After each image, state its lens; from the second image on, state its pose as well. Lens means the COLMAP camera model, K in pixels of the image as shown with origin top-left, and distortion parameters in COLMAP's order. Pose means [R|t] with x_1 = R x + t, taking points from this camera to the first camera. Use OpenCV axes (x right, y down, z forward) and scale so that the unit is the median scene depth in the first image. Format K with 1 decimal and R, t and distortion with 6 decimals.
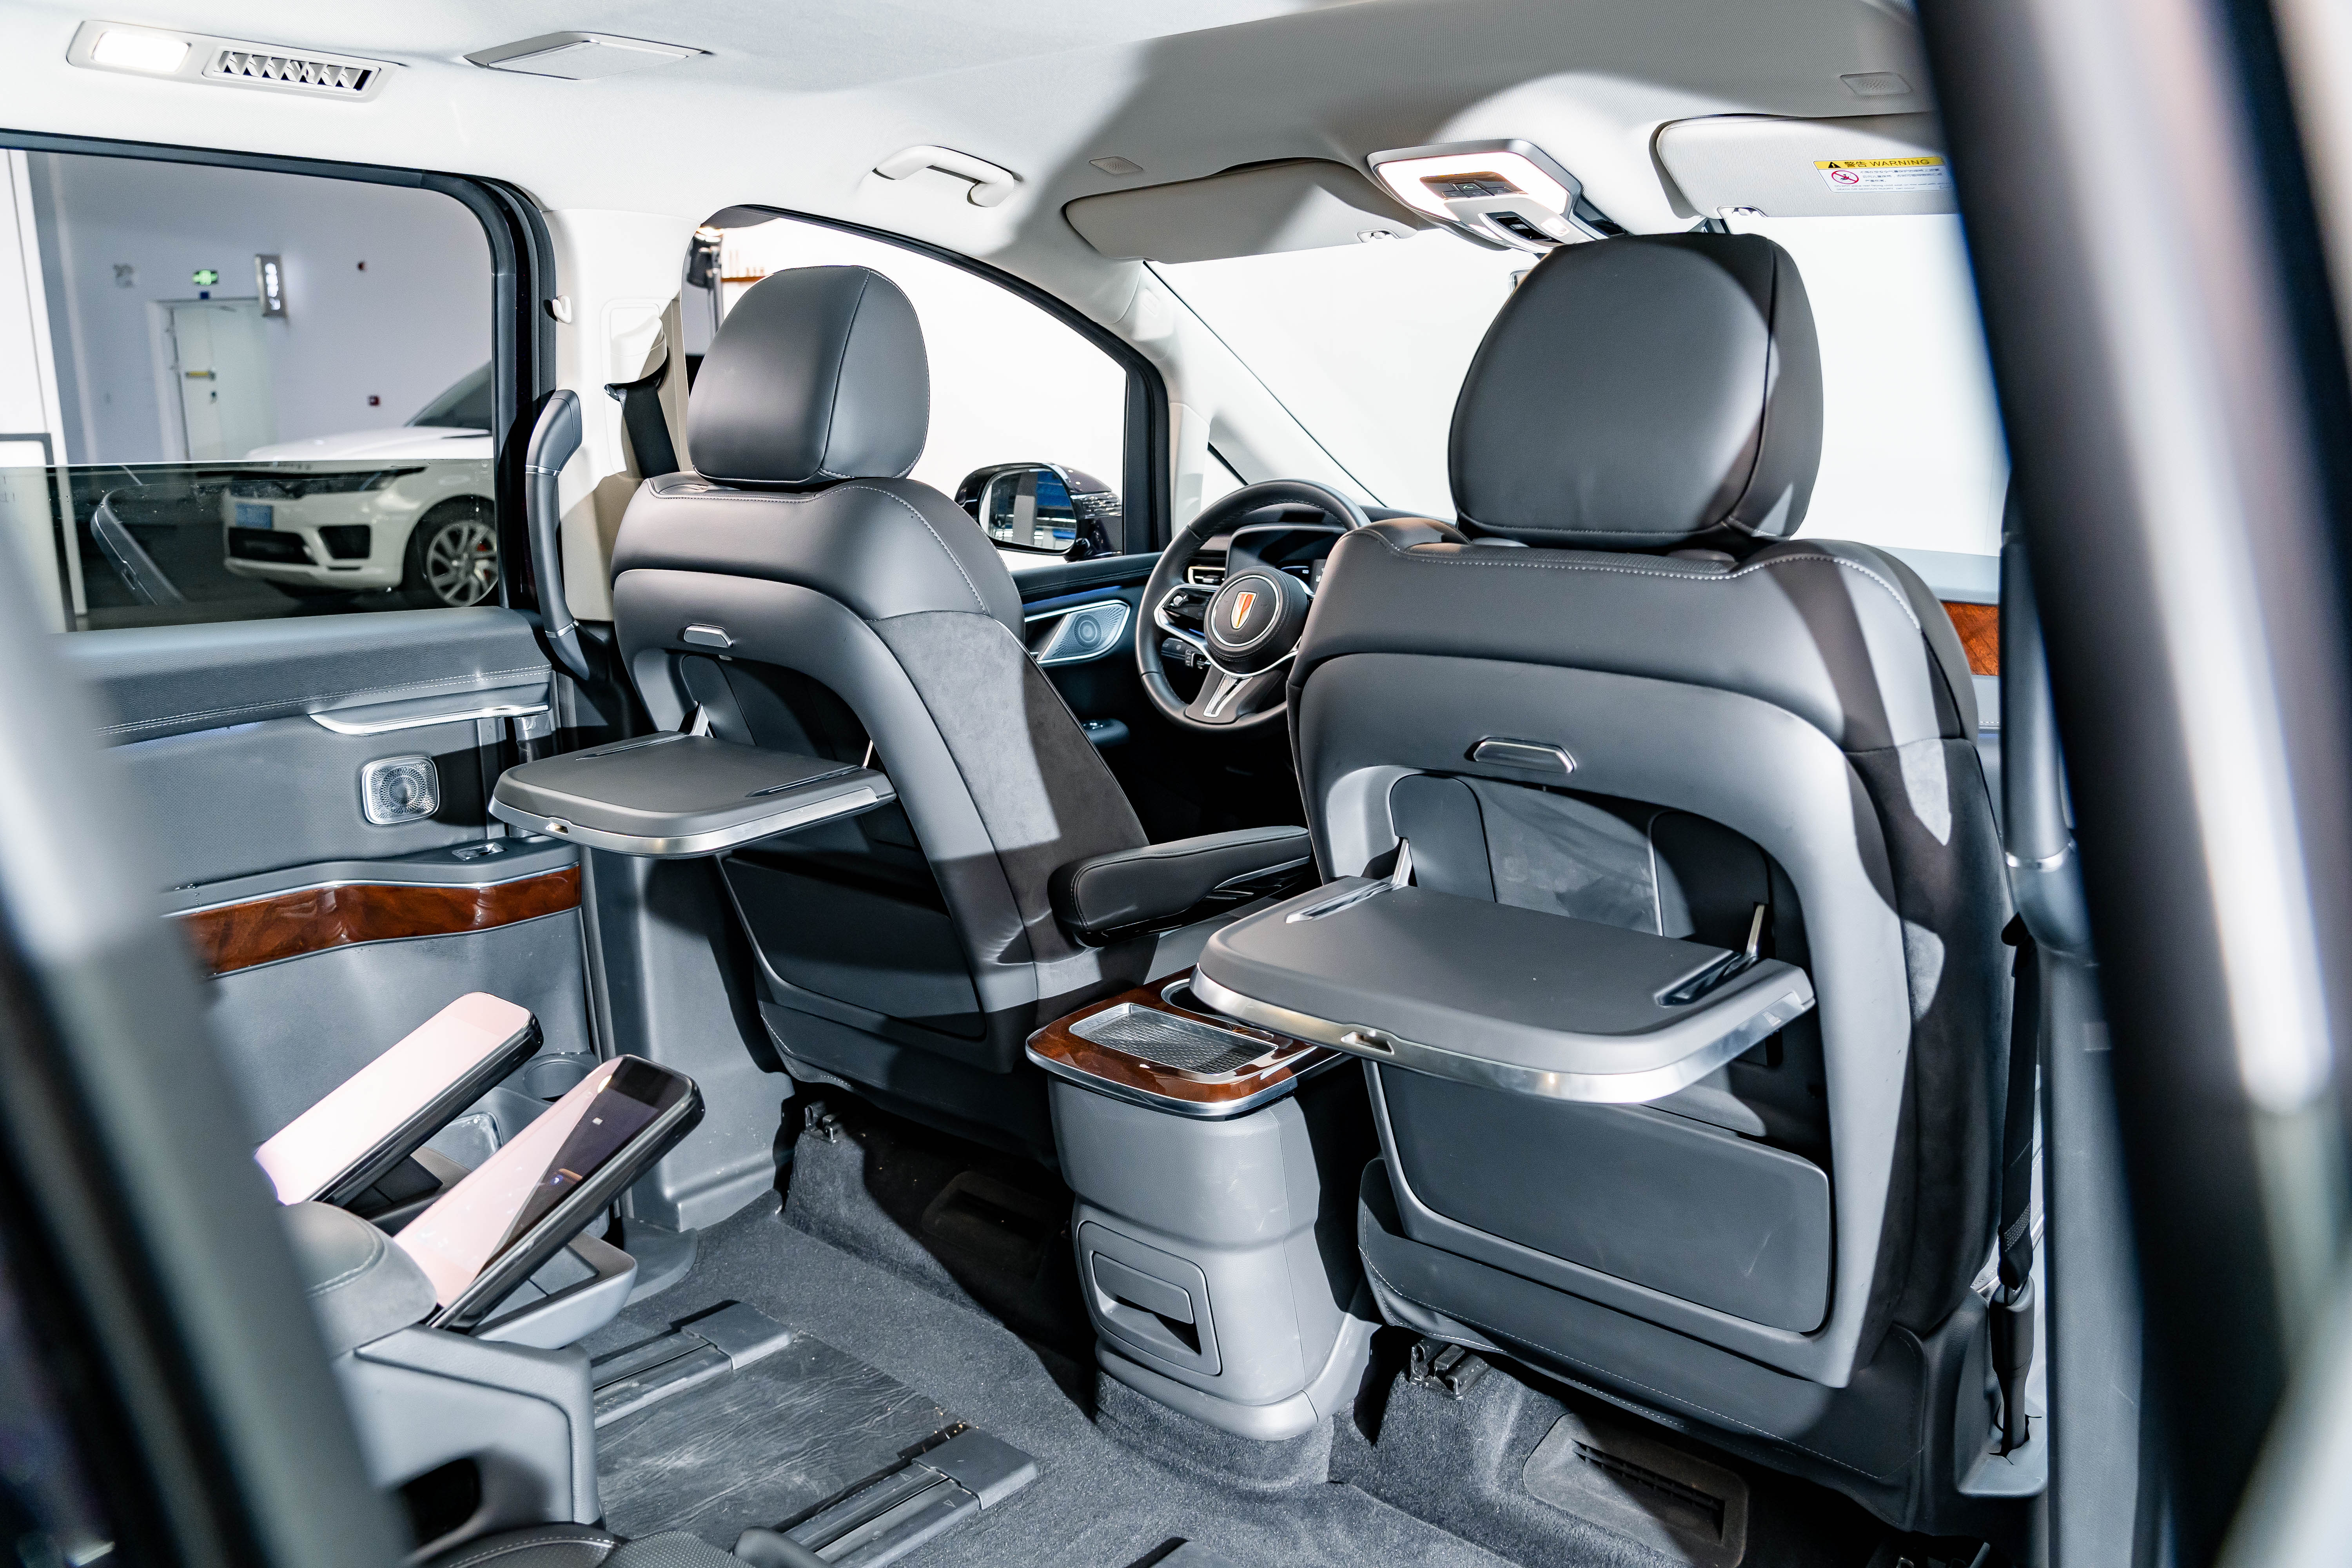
lens RADIAL K [[1721.8, 0, 1199.8], [0, 1721.8, 838.6], [0, 0, 1]] dist [-0.005339, -0.009893]
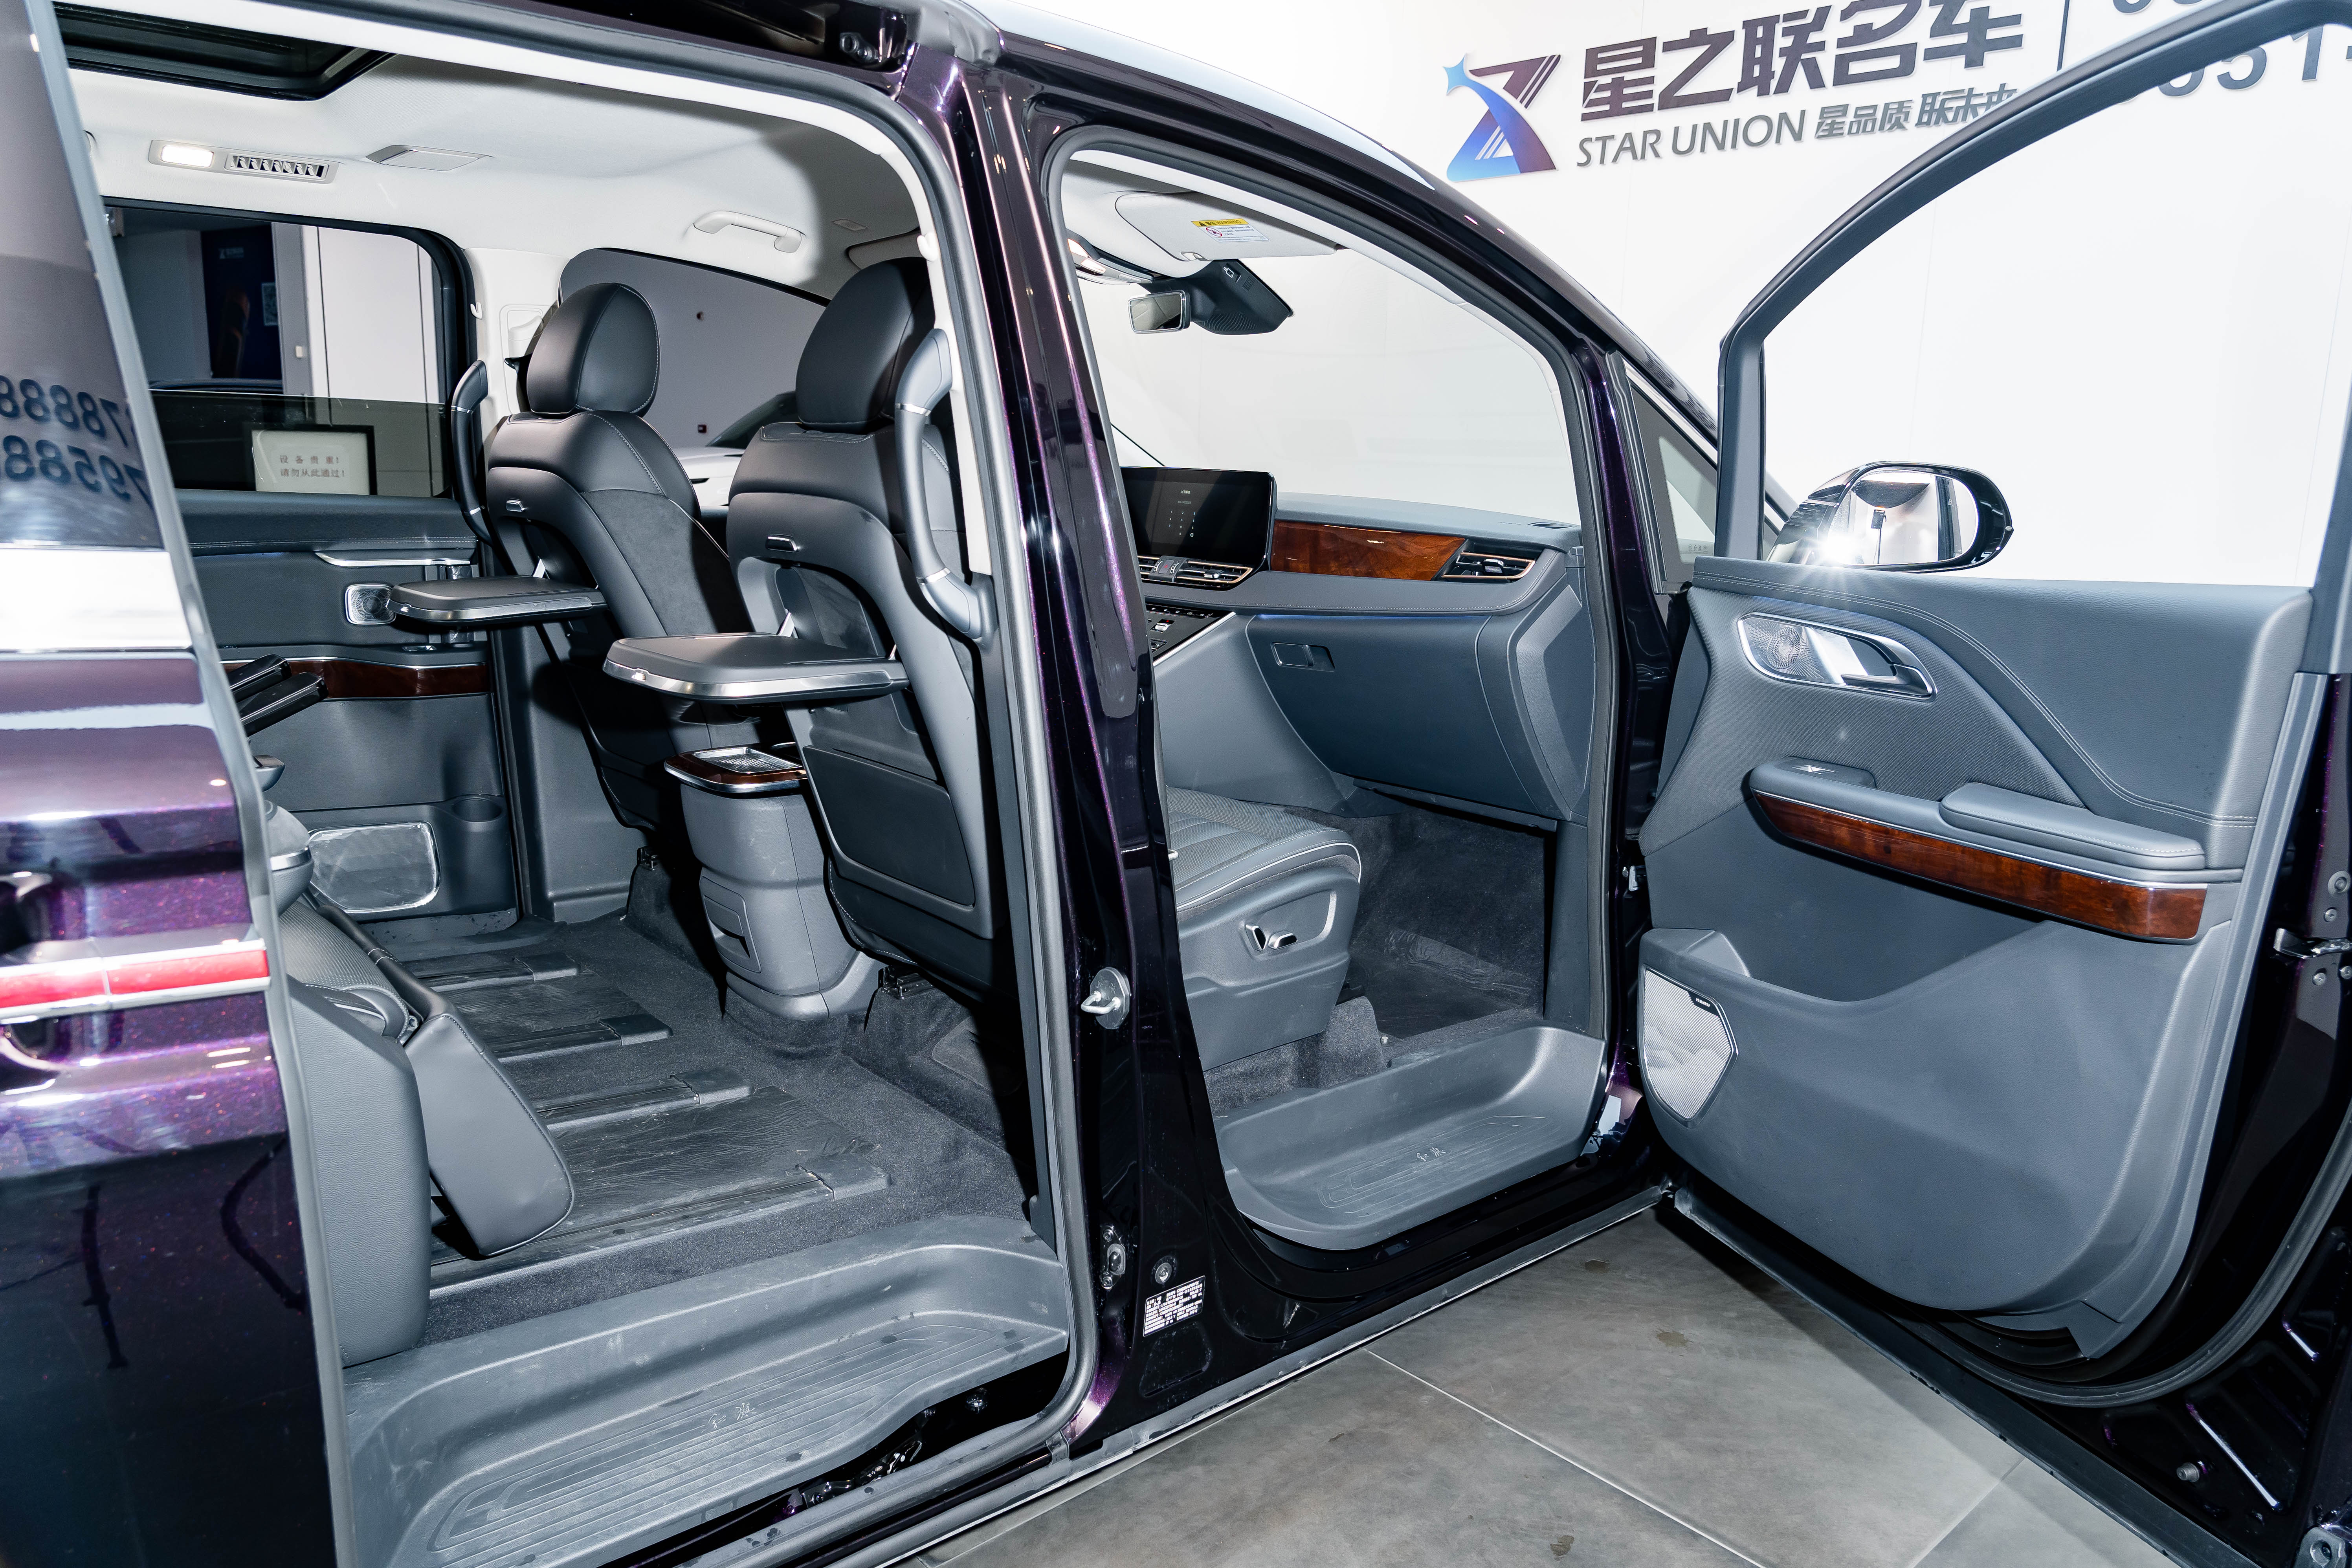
lens RADIAL K [[1652.0, 0, 1216.7], [0, 1652.0, 862.9], [0, 0, 1]] dist [-0.012896, -0.001788]
pose [[0.983111, 0.071050, -0.168655, 0.627222], [-0.072910, 0.997327, -0.004852, 0.172236], [0.167859, 0.017066, 0.985663, -0.411660]]
